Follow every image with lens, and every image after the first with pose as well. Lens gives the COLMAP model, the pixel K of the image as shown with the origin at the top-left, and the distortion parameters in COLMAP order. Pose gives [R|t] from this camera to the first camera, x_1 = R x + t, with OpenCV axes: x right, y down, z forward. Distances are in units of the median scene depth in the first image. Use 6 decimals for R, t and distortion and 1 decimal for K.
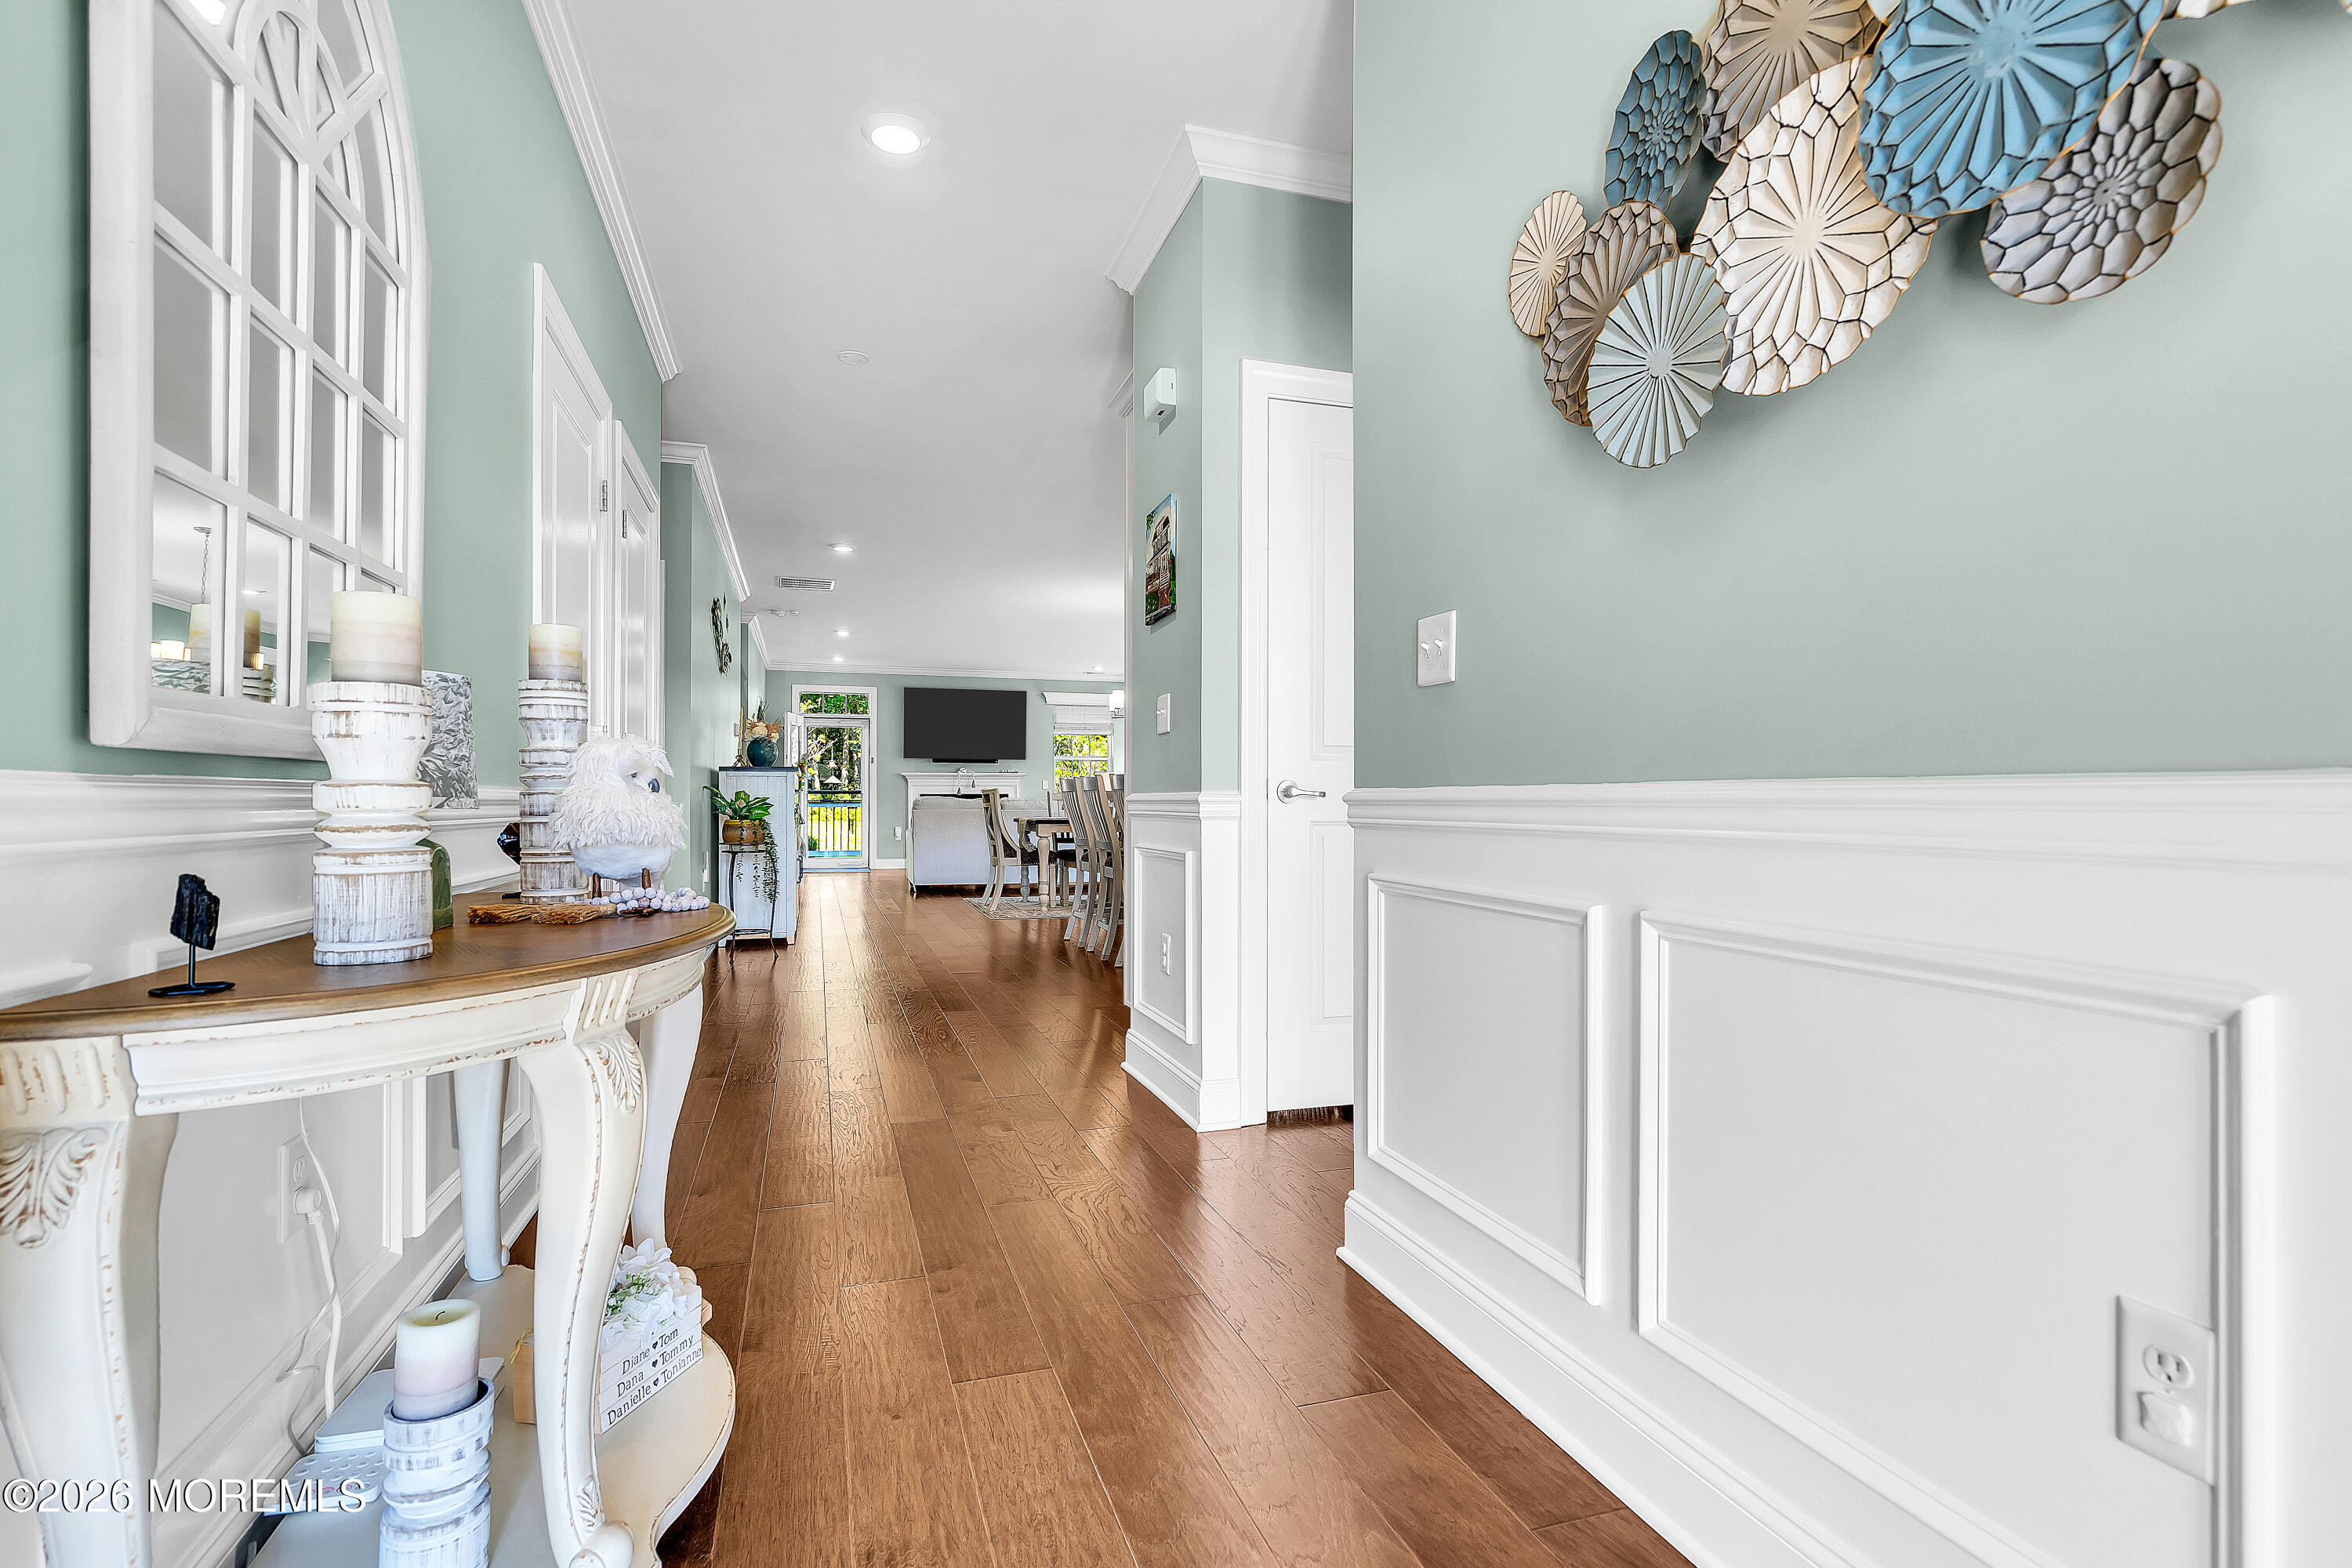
lens RADIAL K [[1136.5, 0, 1180.2], [0, 1136.5, 798.9], [0, 0, 1]] dist [-0.002095, 0.002510]
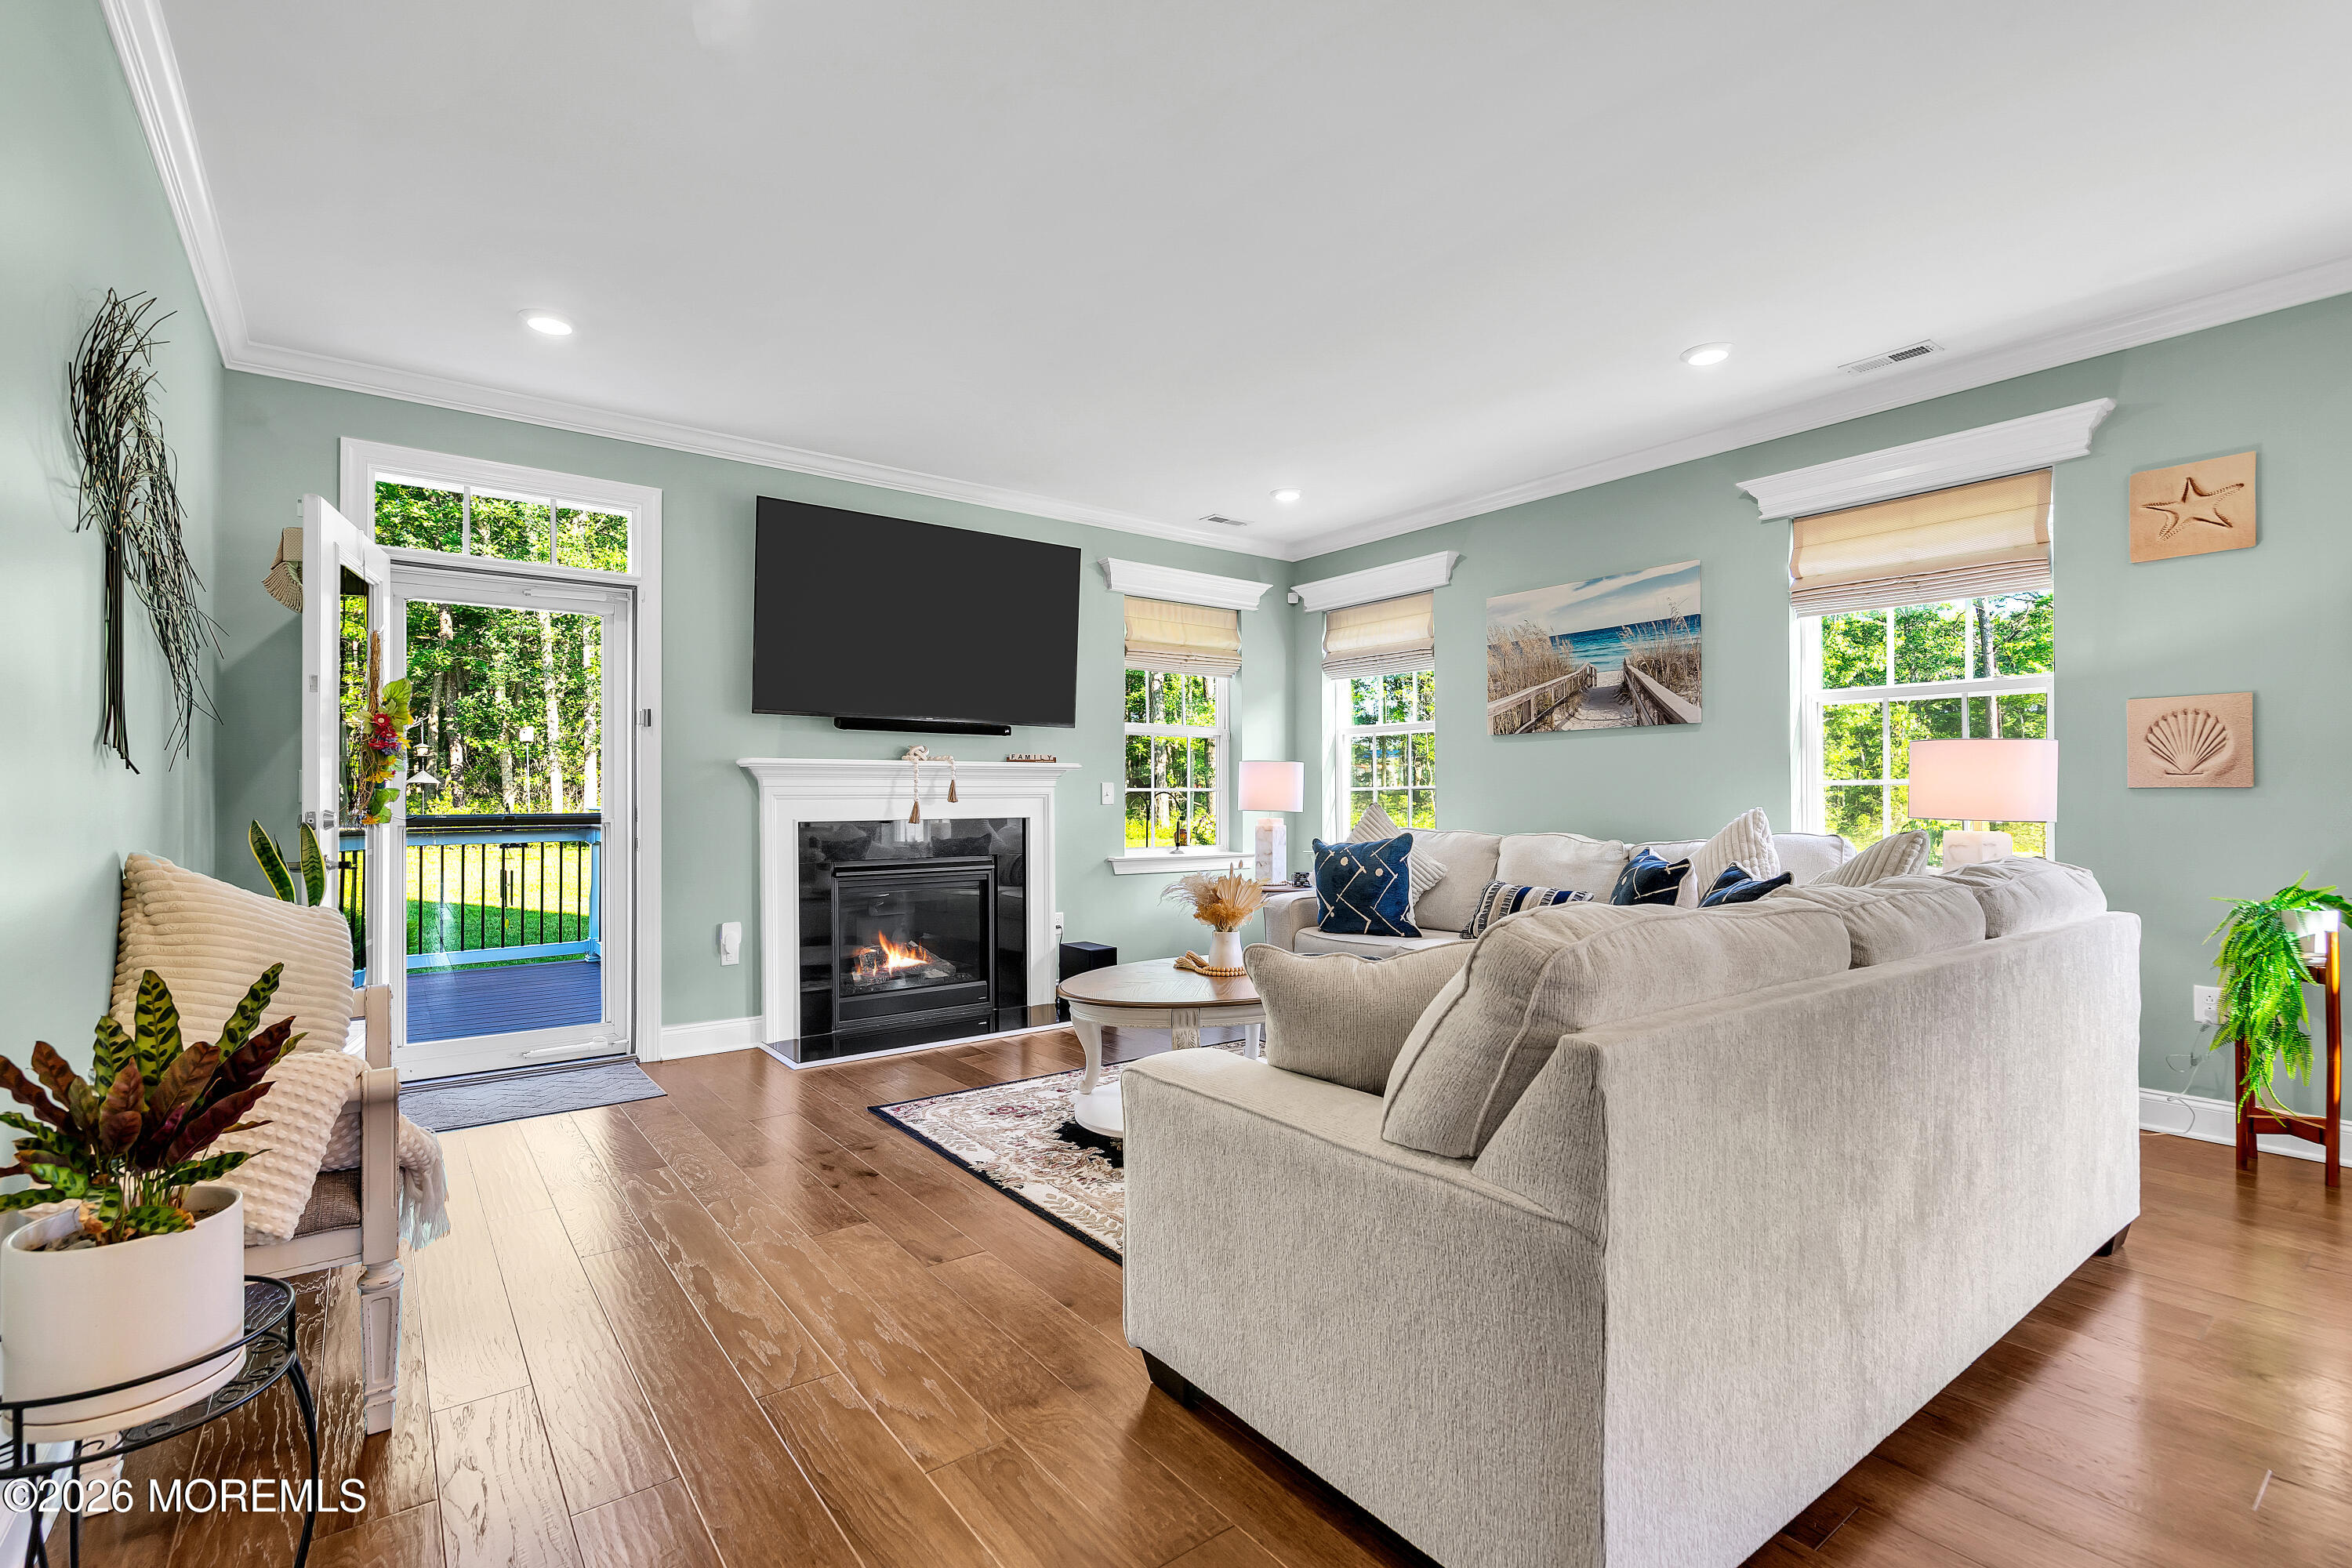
lens RADIAL K [[1064.1, 0, 1175.2], [0, 1064.1, 795.7], [0, 0, 1]] dist [-0.003267, 0.001212]
pose [[0.943657, -0.002683, 0.330915, -0.225788], [0.002660, 0.999996, 0.000524, -0.012213], [-0.330915, 0.000386, 0.943661, 0.659566]]
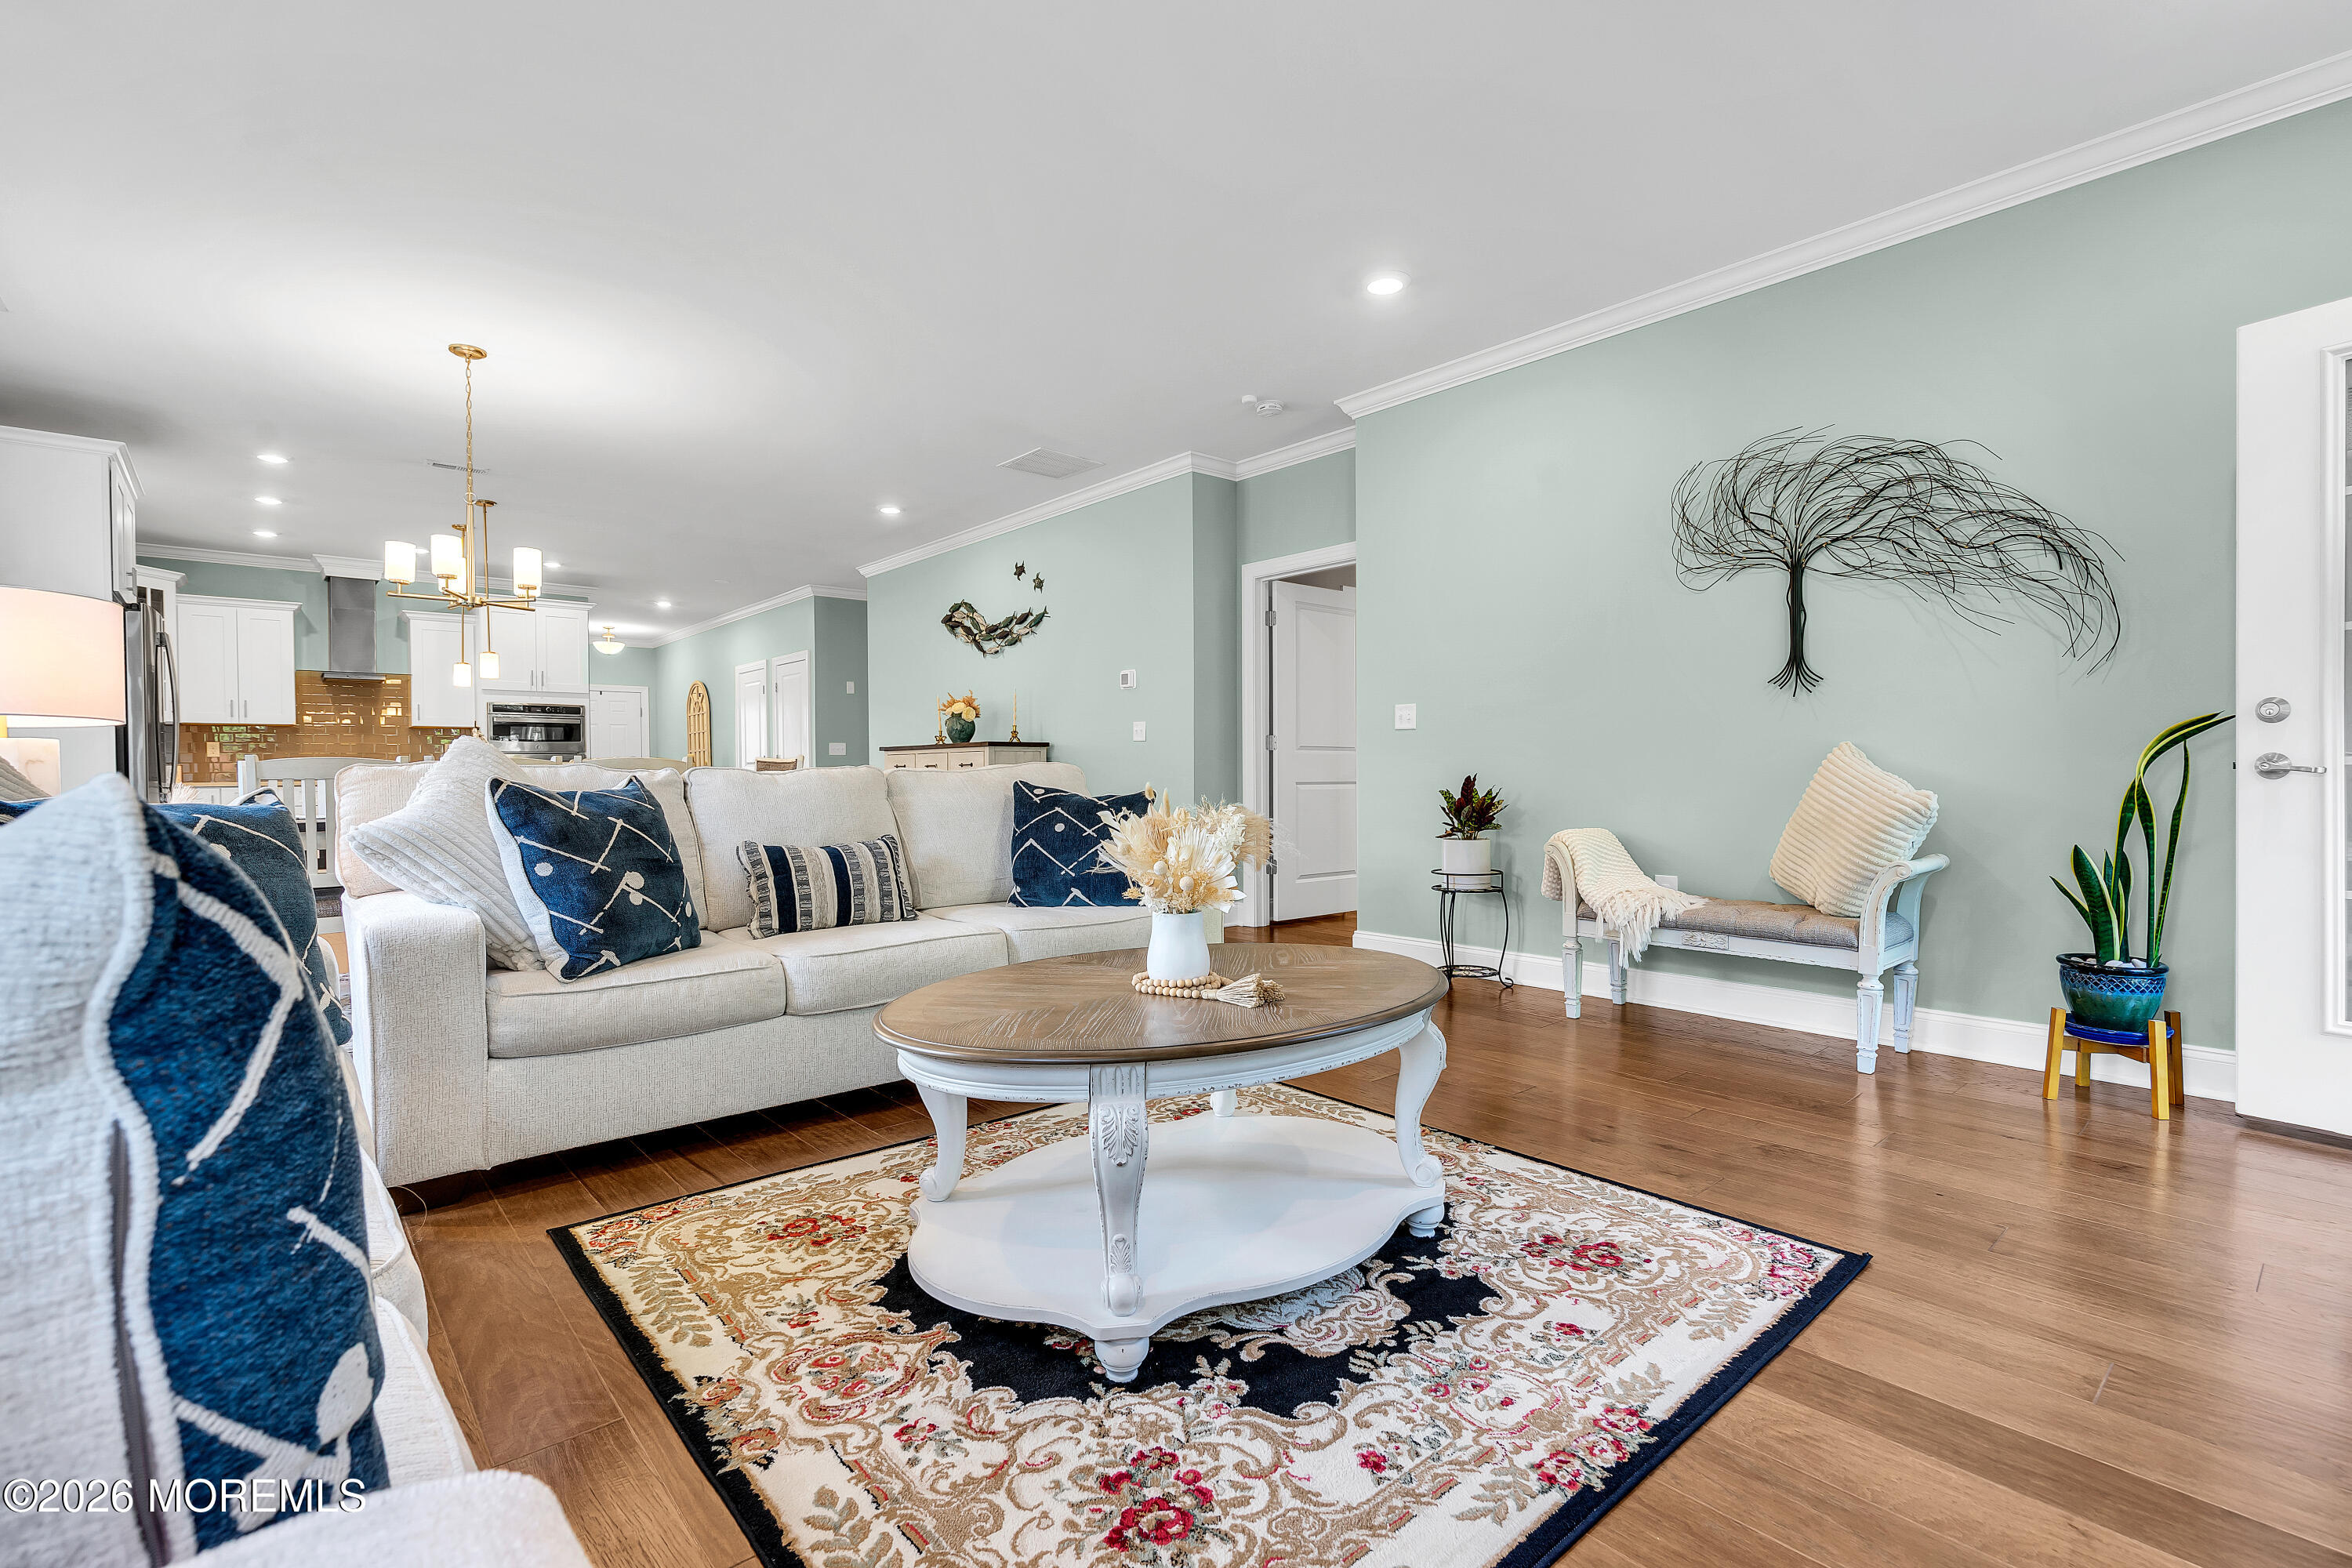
lens RADIAL K [[1064.1, 0, 1167.7], [0, 1064.1, 786.0], [0, 0, 1]] dist [-0.003267, 0.001212]
pose [[-0.922244, 0.009317, -0.386495, -0.086531], [0.006147, 0.999937, 0.009438, 0.001115], [0.386559, 0.006328, -0.922243, 0.995705]]
